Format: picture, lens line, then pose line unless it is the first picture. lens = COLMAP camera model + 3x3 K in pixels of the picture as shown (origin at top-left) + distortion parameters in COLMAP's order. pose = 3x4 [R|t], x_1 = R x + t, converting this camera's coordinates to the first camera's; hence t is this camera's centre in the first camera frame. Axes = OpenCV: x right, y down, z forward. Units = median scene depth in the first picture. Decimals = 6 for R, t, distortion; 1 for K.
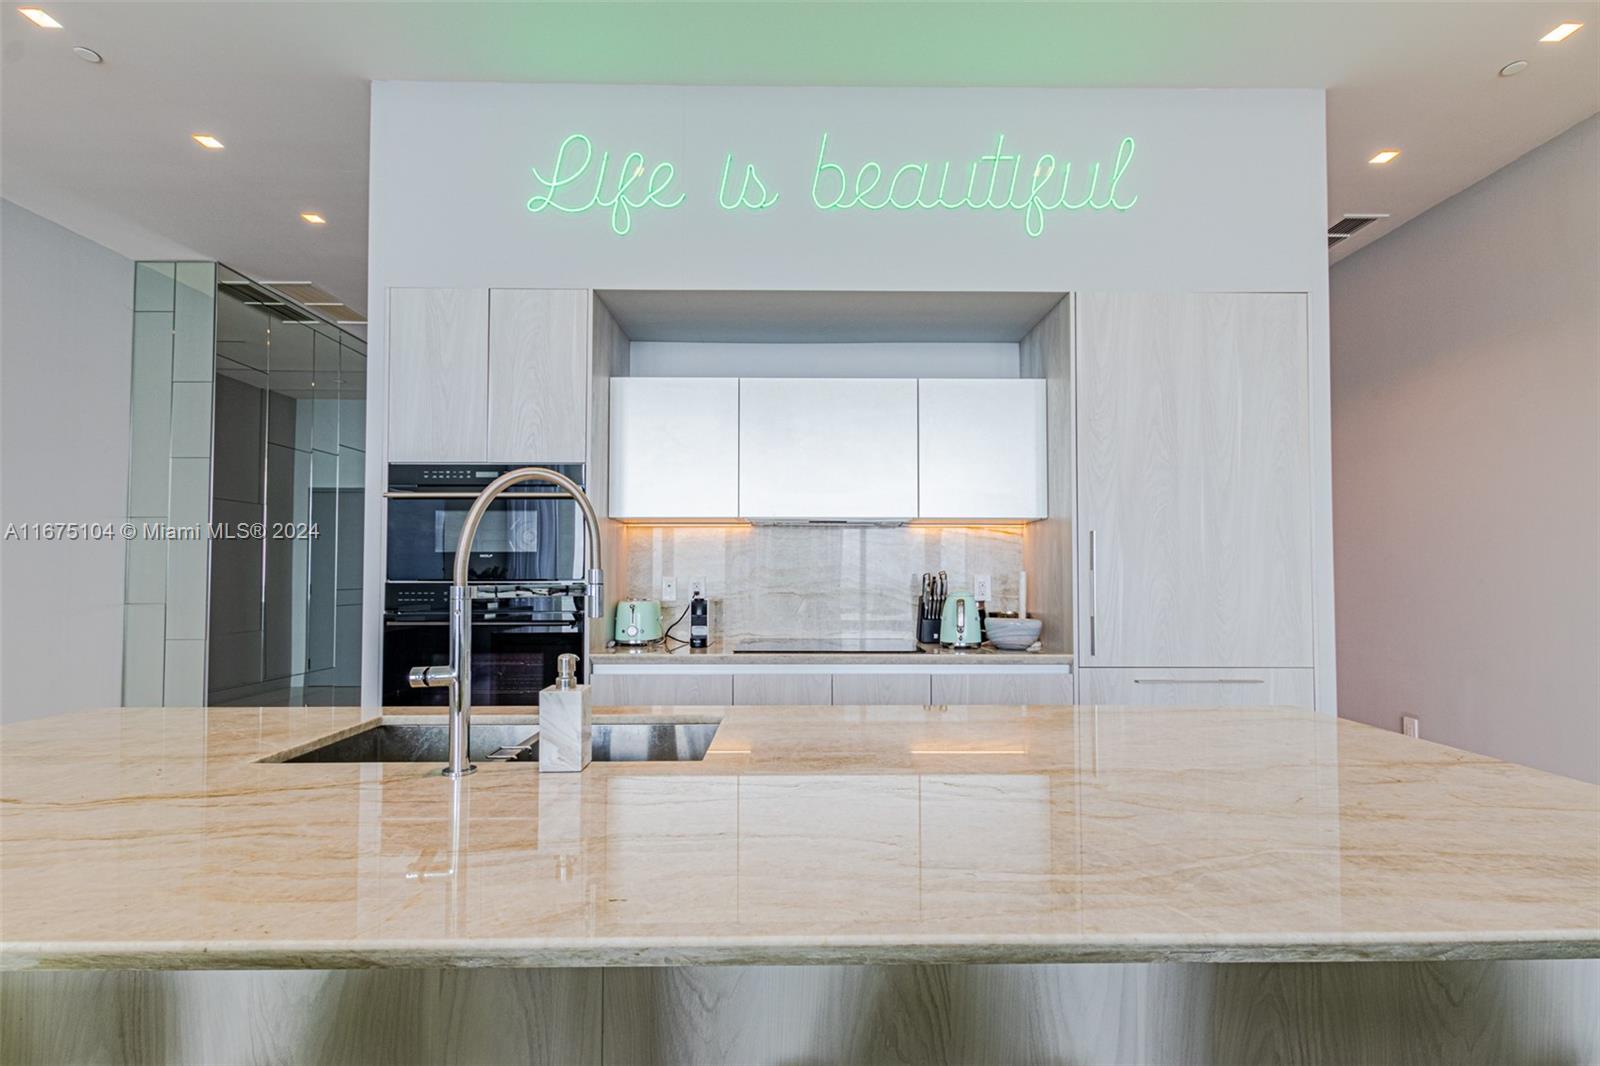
lens RADIAL K [[756.3, 0, 800.8], [0, 756.3, 545.6], [0, 0, 1]] dist [-0.000504, -0.001377]
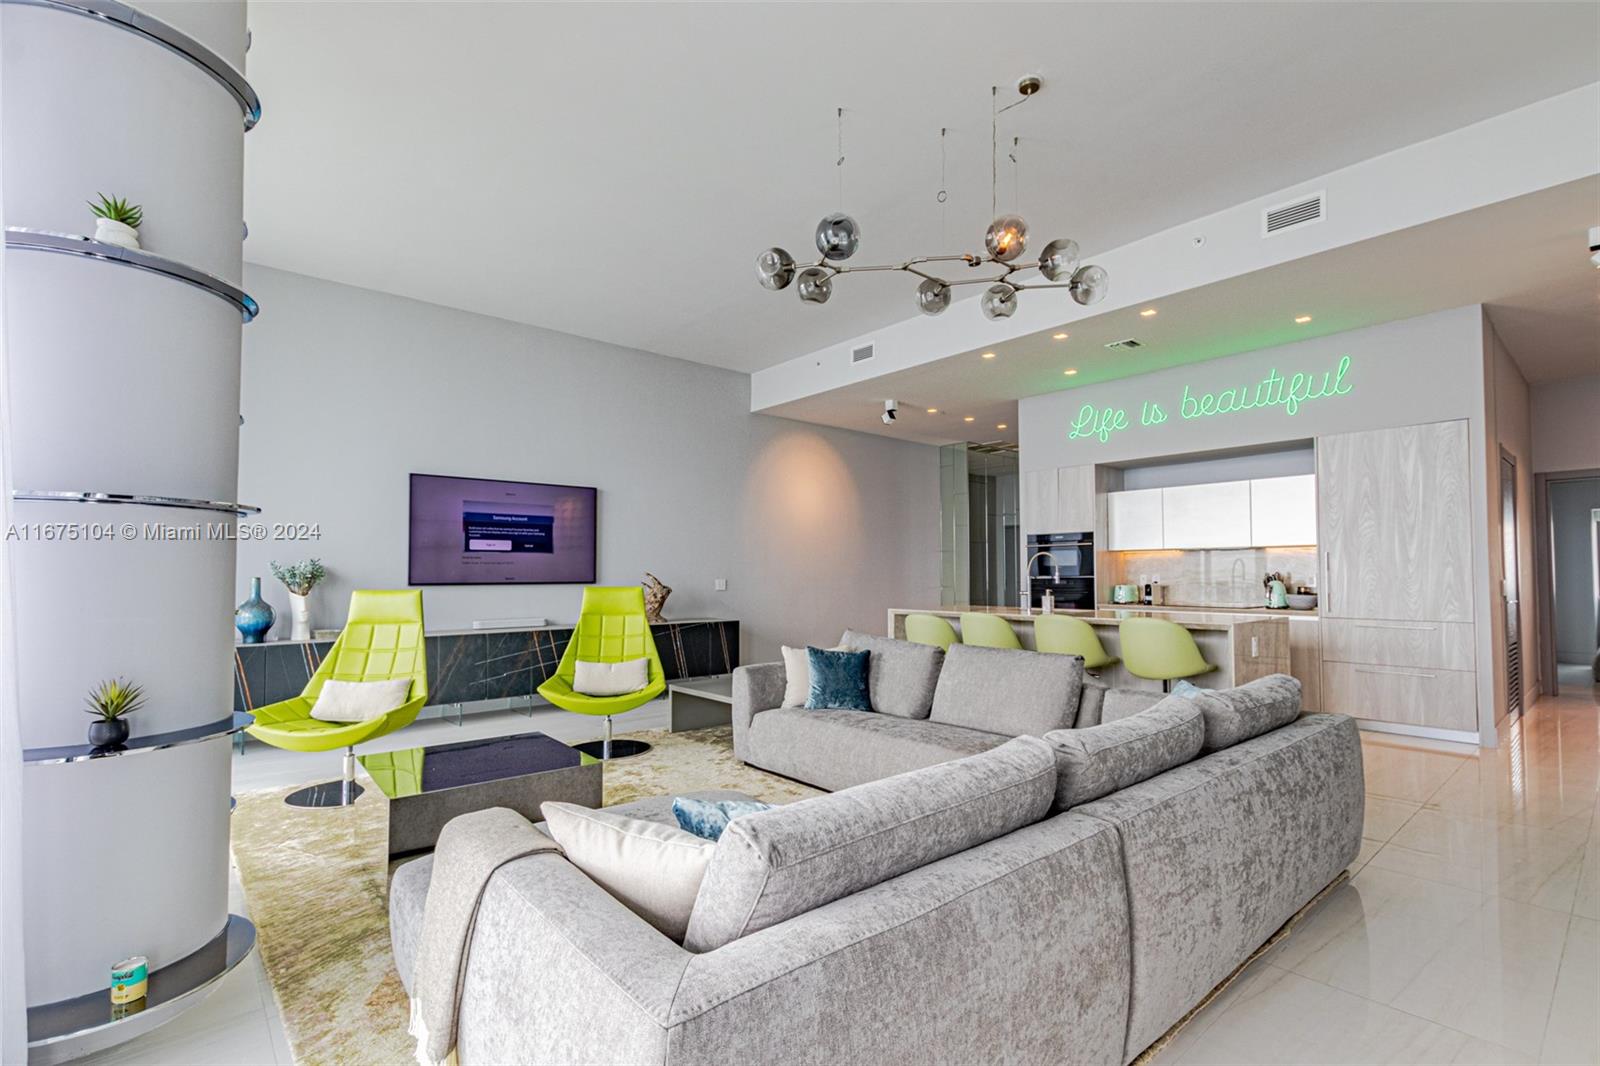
lens RADIAL K [[715.2, 0, 780.7], [0, 715.2, 572.2], [0, 0, 1]] dist [0.000984, 0.000053]
pose [[0.618351, -0.007716, -0.785864, 0.932861], [0.039487, 0.998994, 0.021261, -0.061054], [0.784909, -0.044178, 0.618034, -1.304060]]
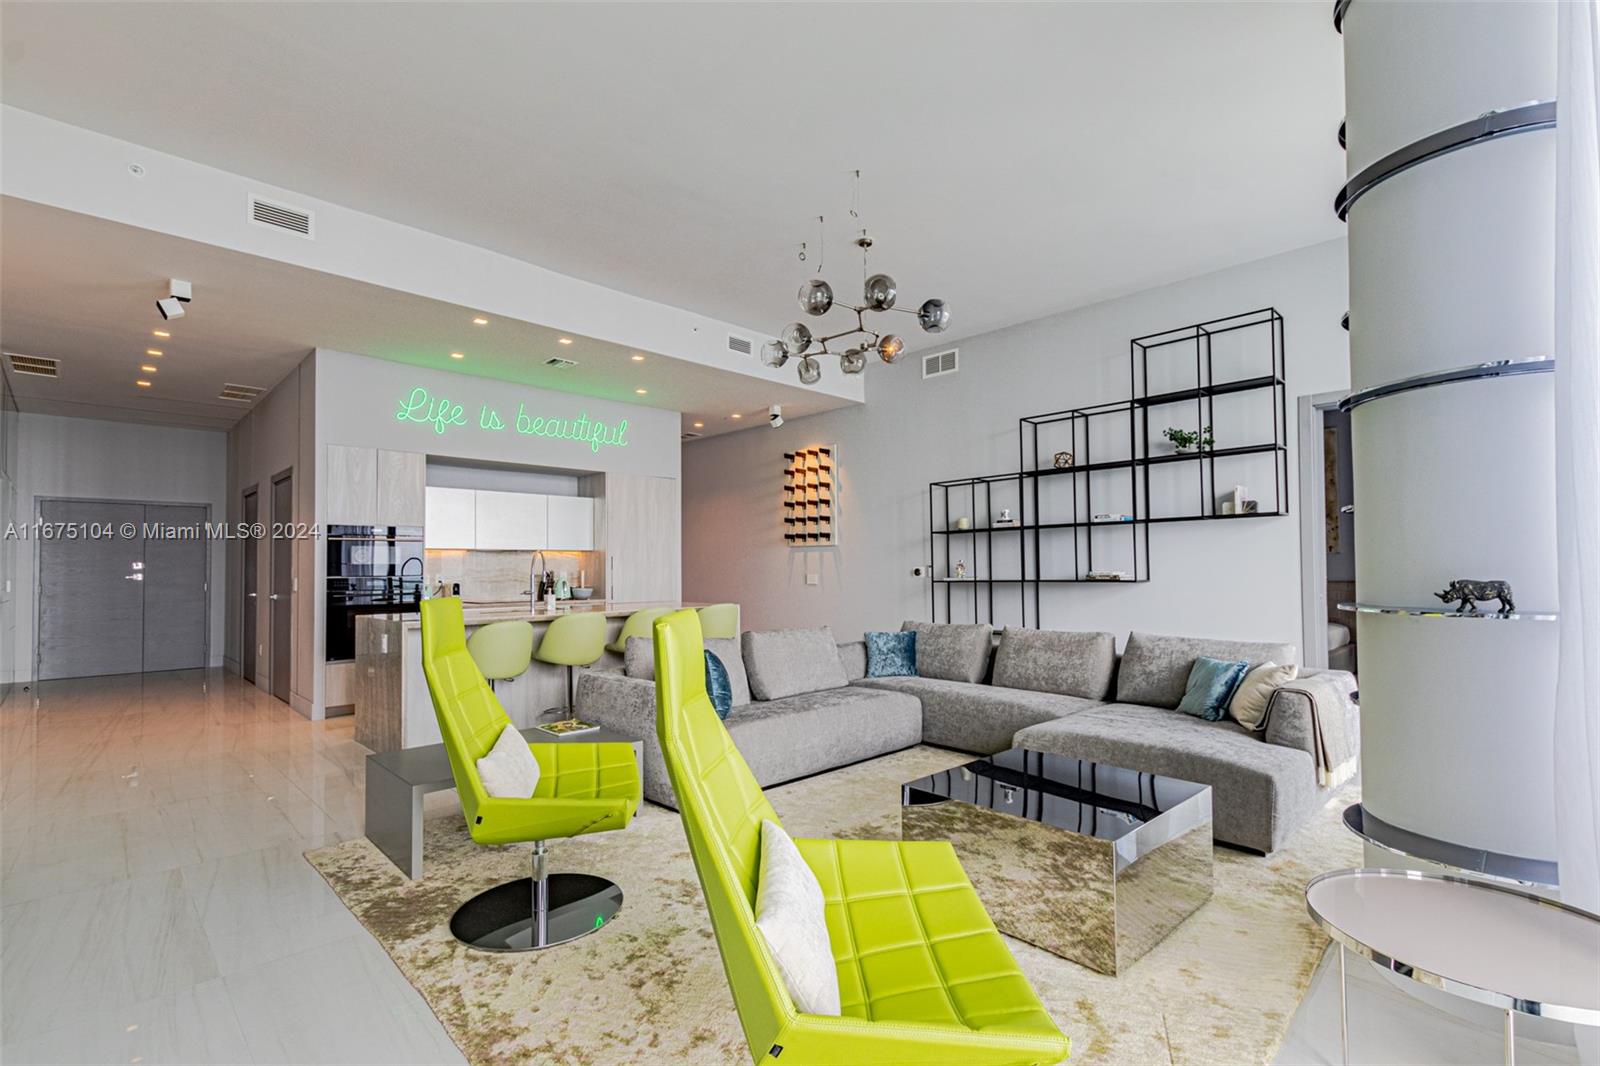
lens RADIAL K [[756.3, 0, 800.8], [0, 756.3, 545.6], [0, 0, 1]] dist [-0.000504, -0.001377]
pose [[0.719579, 0.010529, 0.694331, -1.022375], [-0.010973, 0.999933, -0.003791, -0.051447], [-0.694324, -0.004891, 0.719646, -1.464616]]
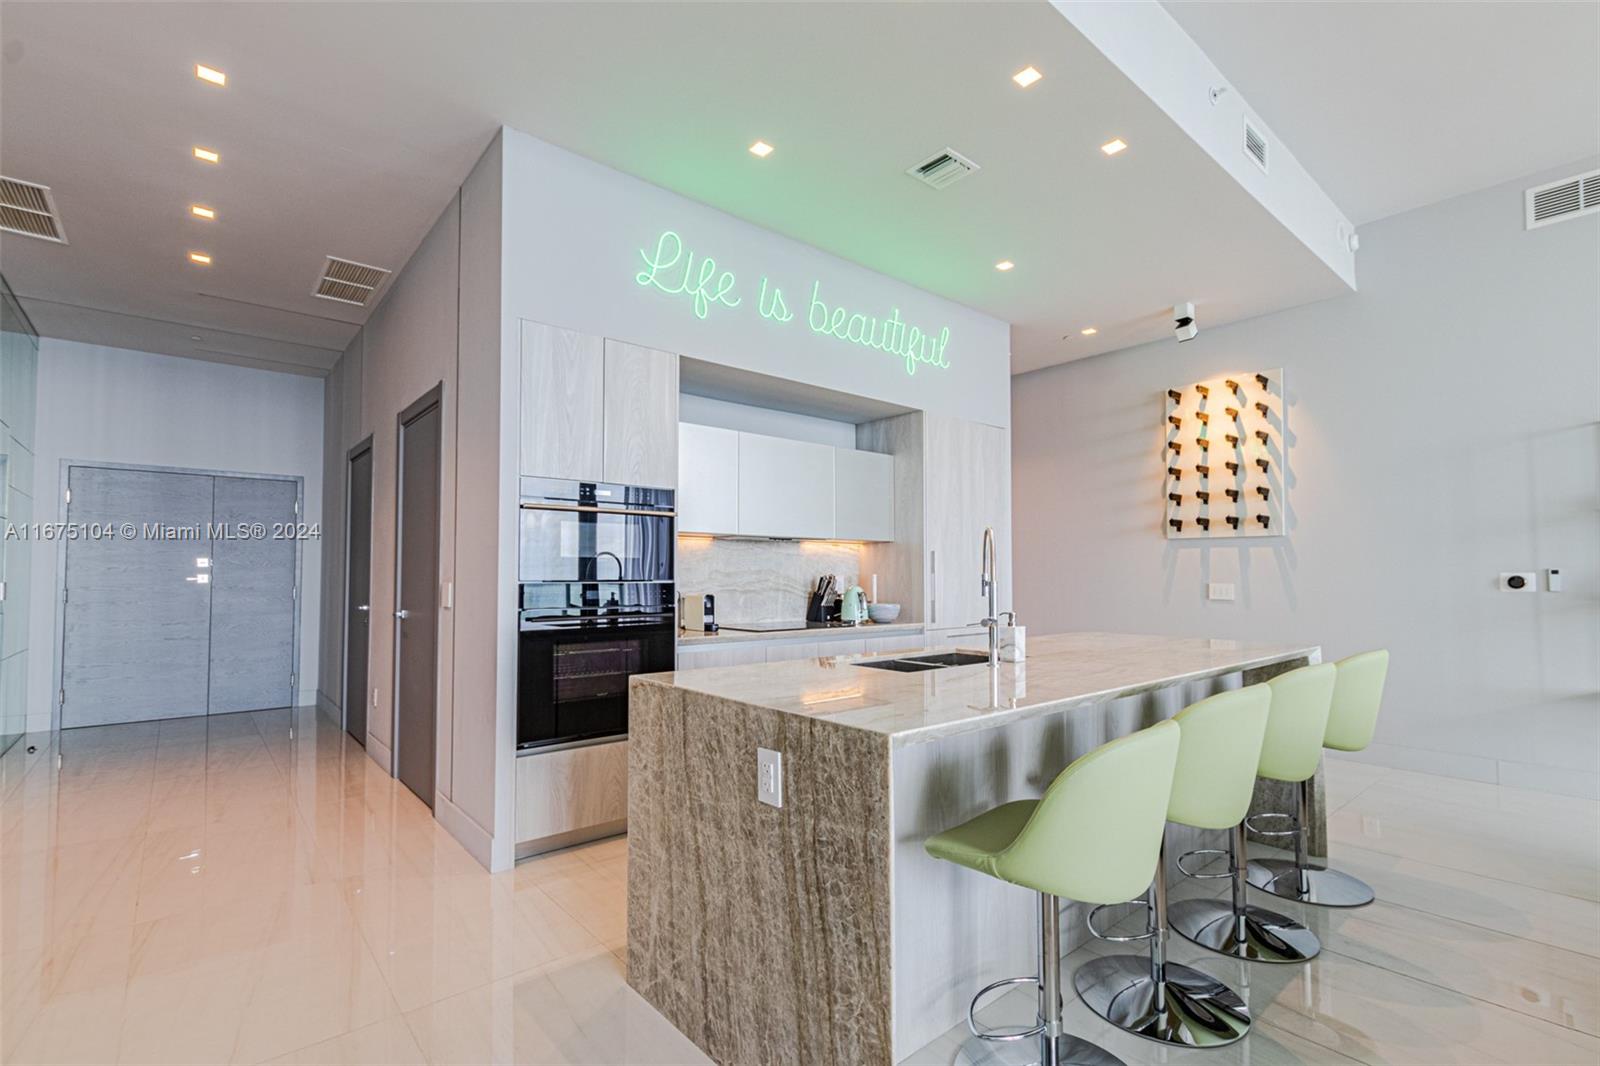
lens RADIAL K [[725.2, 0, 771.5], [0, 725.2, 548.0], [0, 0, 1]] dist [0.001925, 0.000541]
pose [[0.778224, 0.020692, 0.627646, -0.874347], [-0.017408, 0.999784, -0.011376, 0.000908], [-0.627746, -0.002073, 0.778416, -0.058843]]
